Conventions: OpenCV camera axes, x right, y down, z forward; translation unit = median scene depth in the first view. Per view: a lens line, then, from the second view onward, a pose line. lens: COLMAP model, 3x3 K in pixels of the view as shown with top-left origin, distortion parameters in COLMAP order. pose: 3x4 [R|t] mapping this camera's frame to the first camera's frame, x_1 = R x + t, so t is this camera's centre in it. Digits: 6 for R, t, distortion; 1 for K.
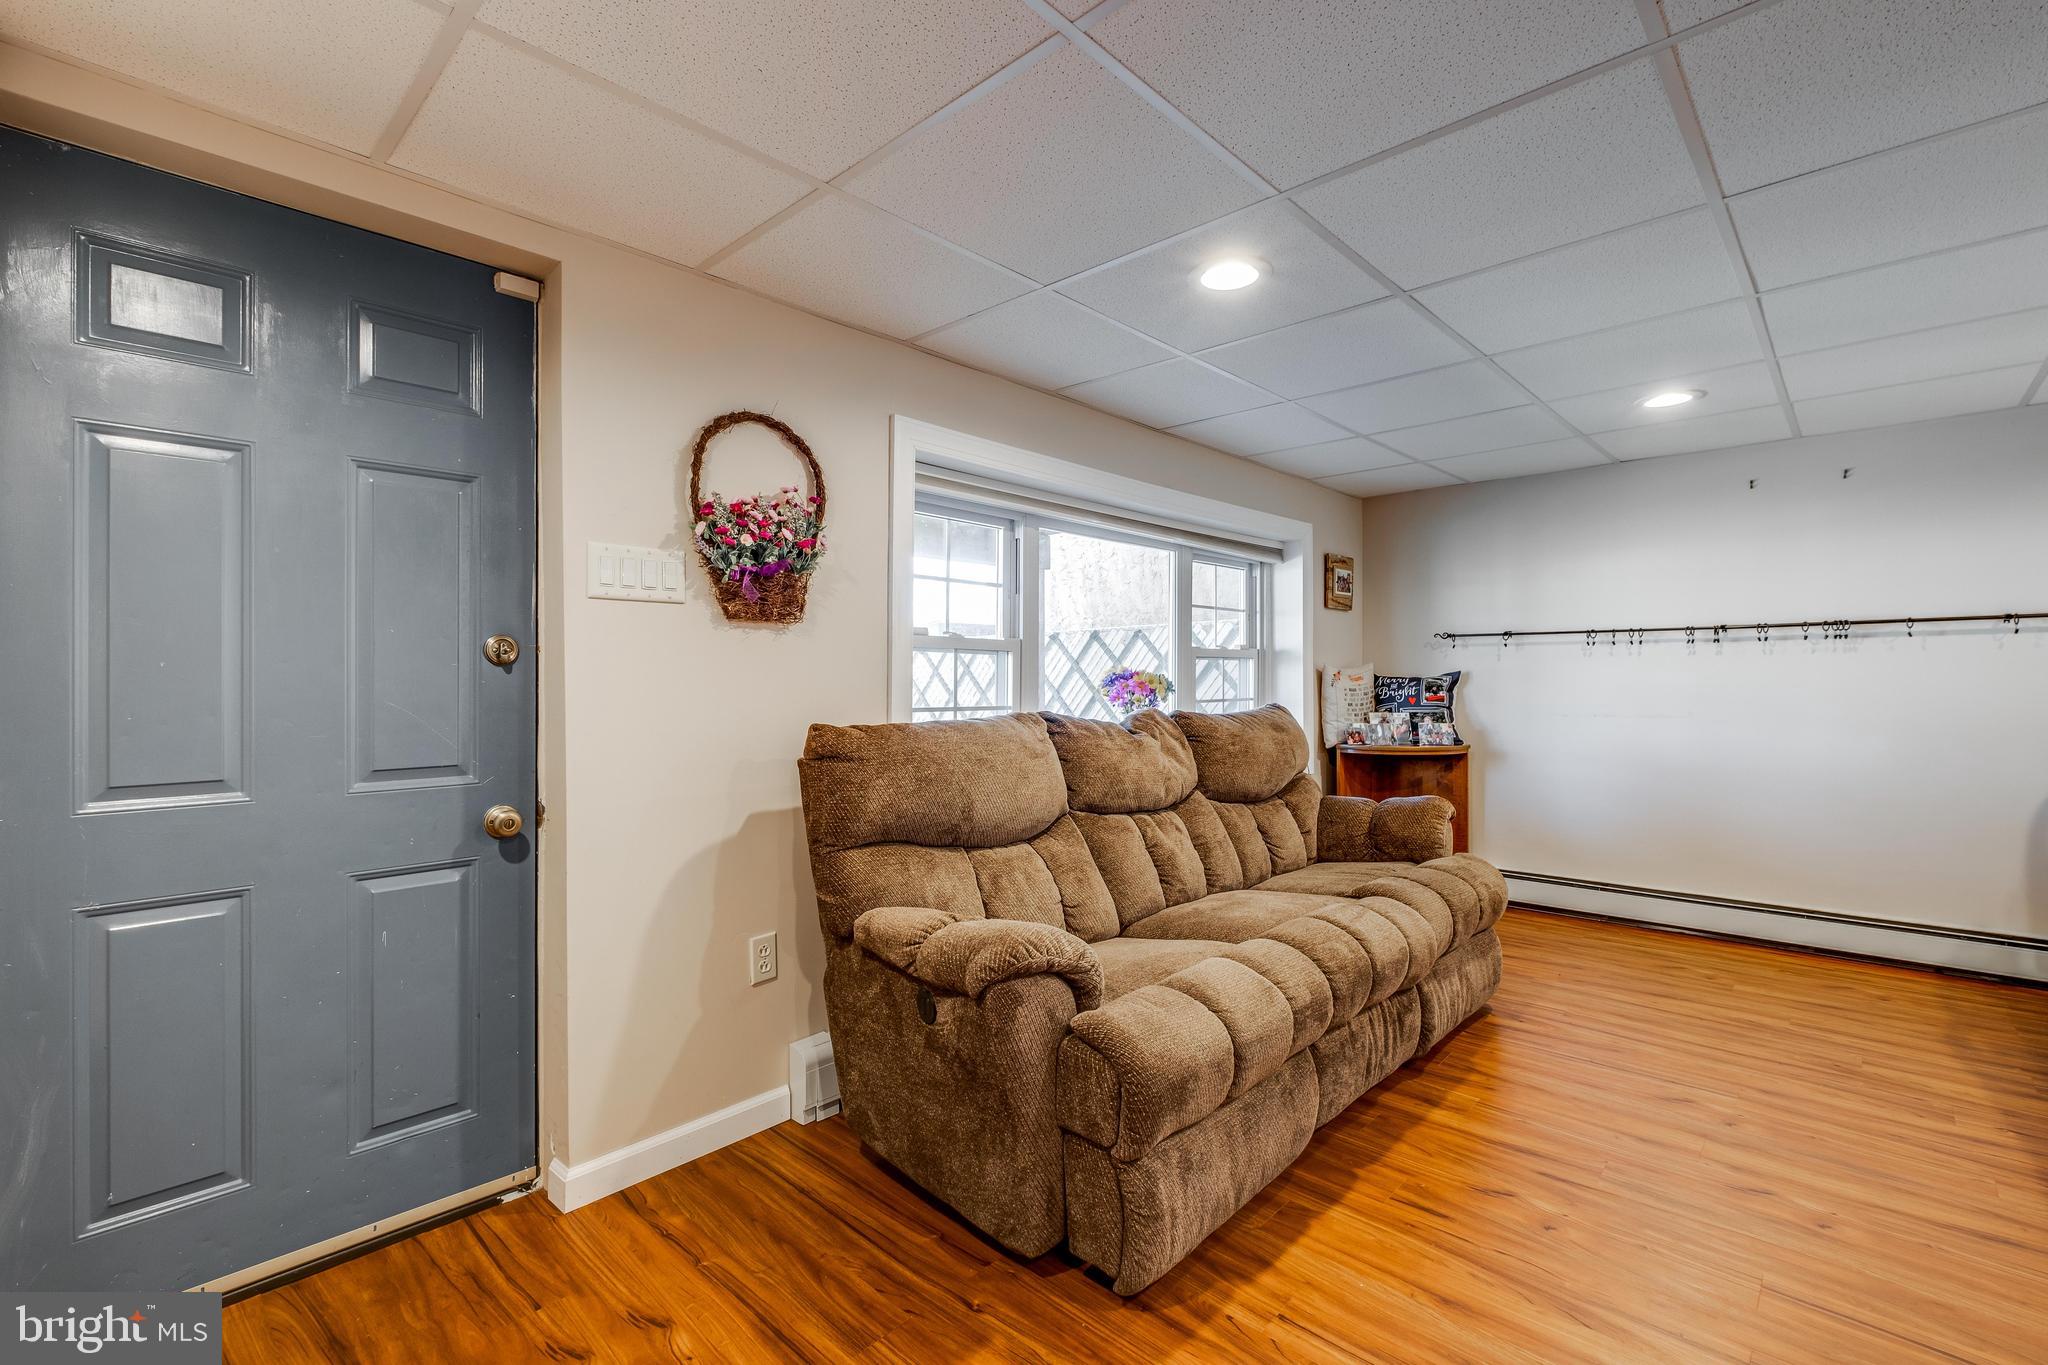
lens RADIAL K [[895.1, 0, 1031.4], [0, 895.1, 689.9], [0, 0, 1]] dist [0.001658, -0.004848]
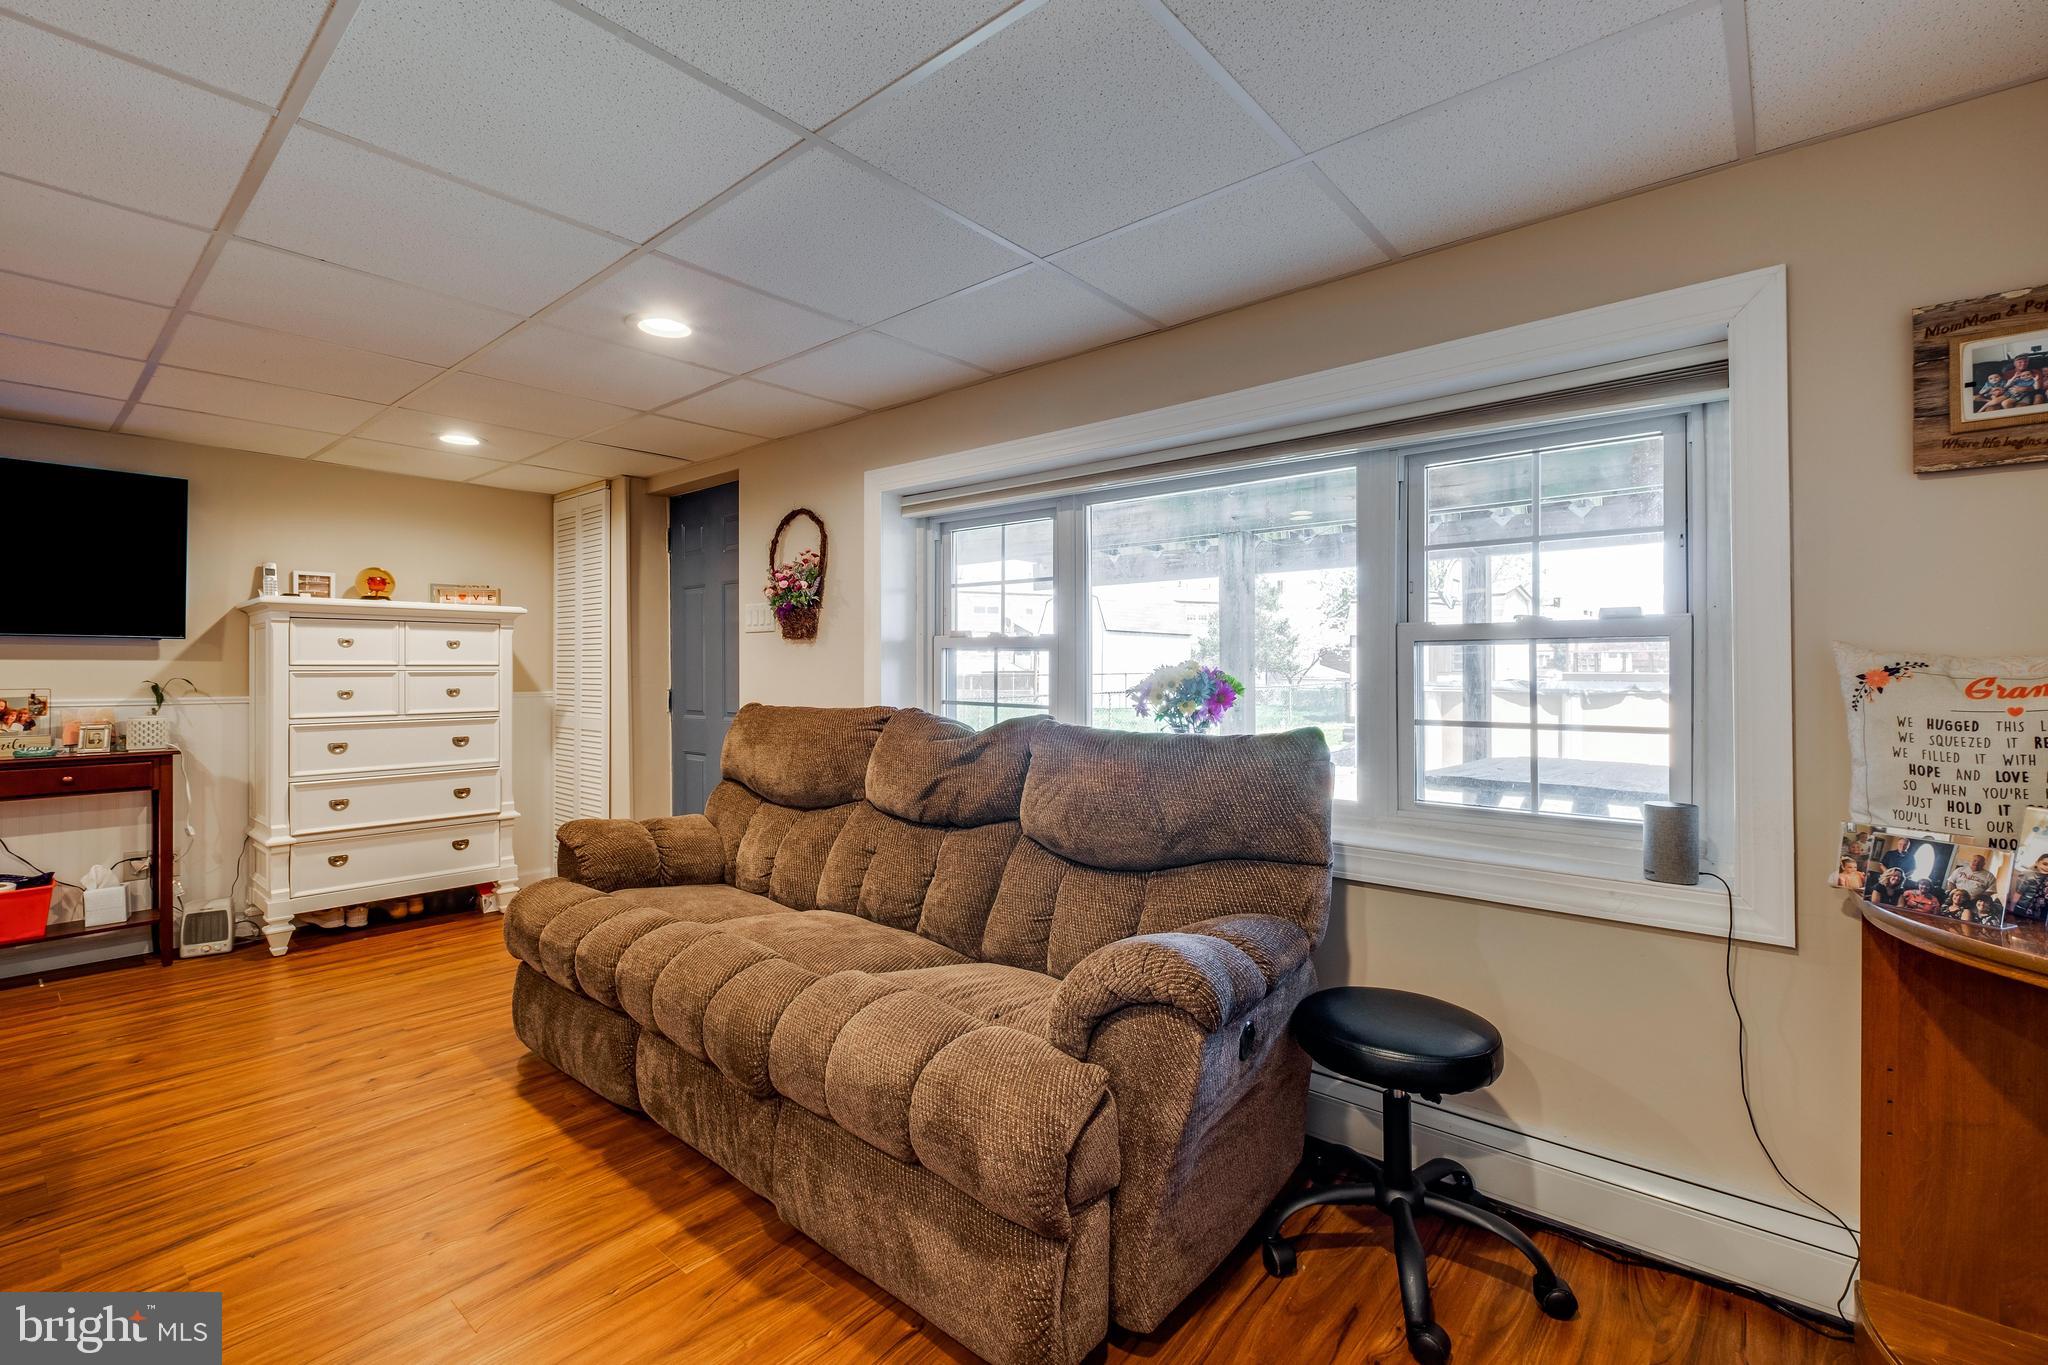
lens RADIAL K [[895.1, 0, 1031.4], [0, 895.1, 689.9], [0, 0, 1]] dist [0.001658, -0.004848]
pose [[0.053724, 0.018098, -0.998392, 1.166429], [-0.020841, 0.999638, 0.016999, -0.018475], [0.998338, 0.019894, 0.054082, 1.181048]]
